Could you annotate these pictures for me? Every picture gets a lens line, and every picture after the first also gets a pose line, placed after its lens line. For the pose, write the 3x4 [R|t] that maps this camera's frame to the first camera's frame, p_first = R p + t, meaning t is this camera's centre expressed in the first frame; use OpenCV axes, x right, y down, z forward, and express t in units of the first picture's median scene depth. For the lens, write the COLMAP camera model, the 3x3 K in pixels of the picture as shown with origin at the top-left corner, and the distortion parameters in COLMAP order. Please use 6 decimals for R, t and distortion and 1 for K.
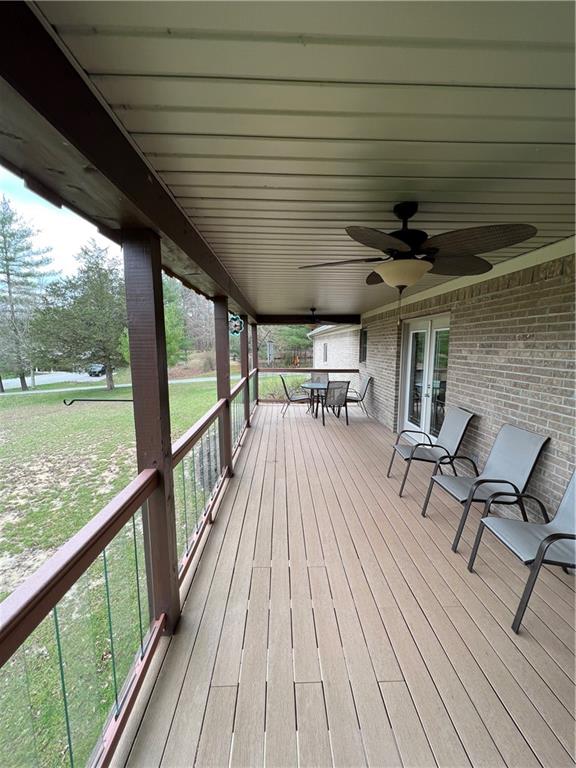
lens RADIAL K [[306.8, 0, 288.0], [0, 306.8, 384.0], [0, 0, 1]] dist [-0.001622, 0.000001]
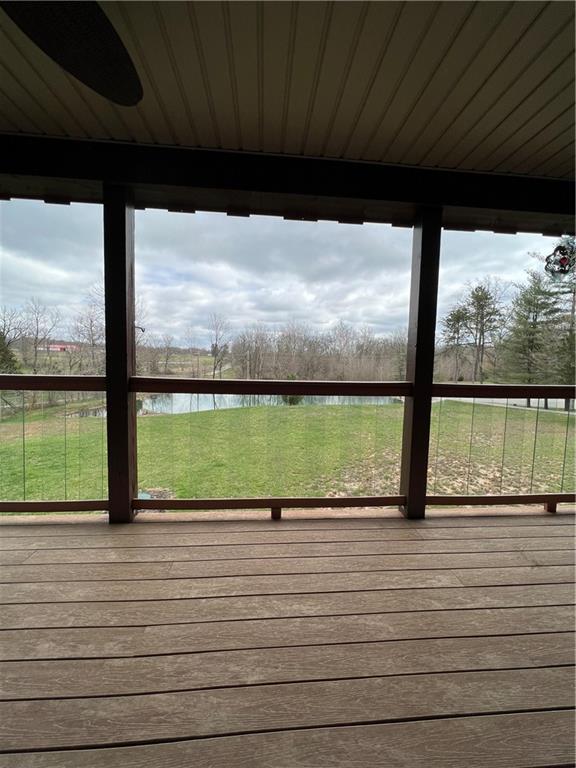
lens RADIAL K [[306.8, 0, 288.0], [0, 306.8, 384.0], [0, 0, 1]] dist [-0.001622, 0.000001]
pose [[0.055800, 0.078103, -0.995383, 0.136614], [-0.153080, 0.985818, 0.068771, 0.018888], [0.986637, 0.148536, 0.066964, 0.266878]]
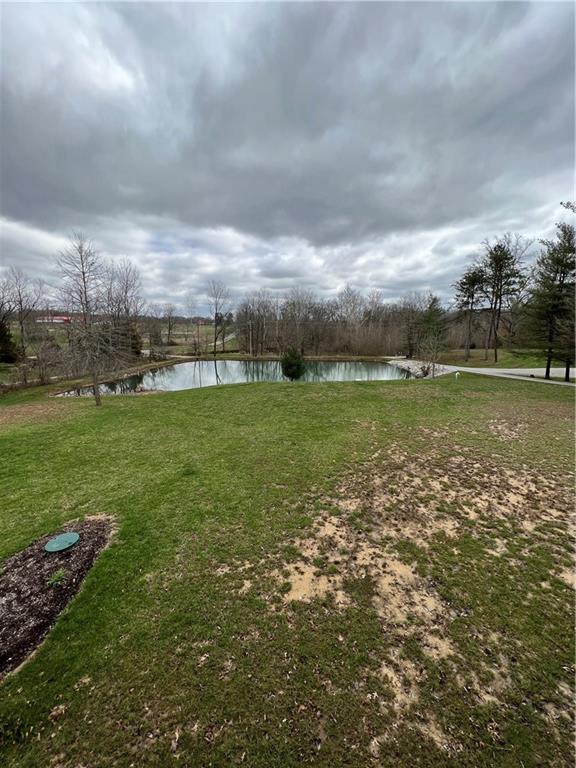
lens RADIAL K [[306.8, 0, 288.0], [0, 306.8, 384.0], [0, 0, 1]] dist [-0.001622, 0.000001]
pose [[0.035795, 0.180379, -0.982946, -0.101979], [-0.137178, 0.975152, 0.173954, -0.042554], [0.989899, 0.128612, 0.059650, 0.347263]]
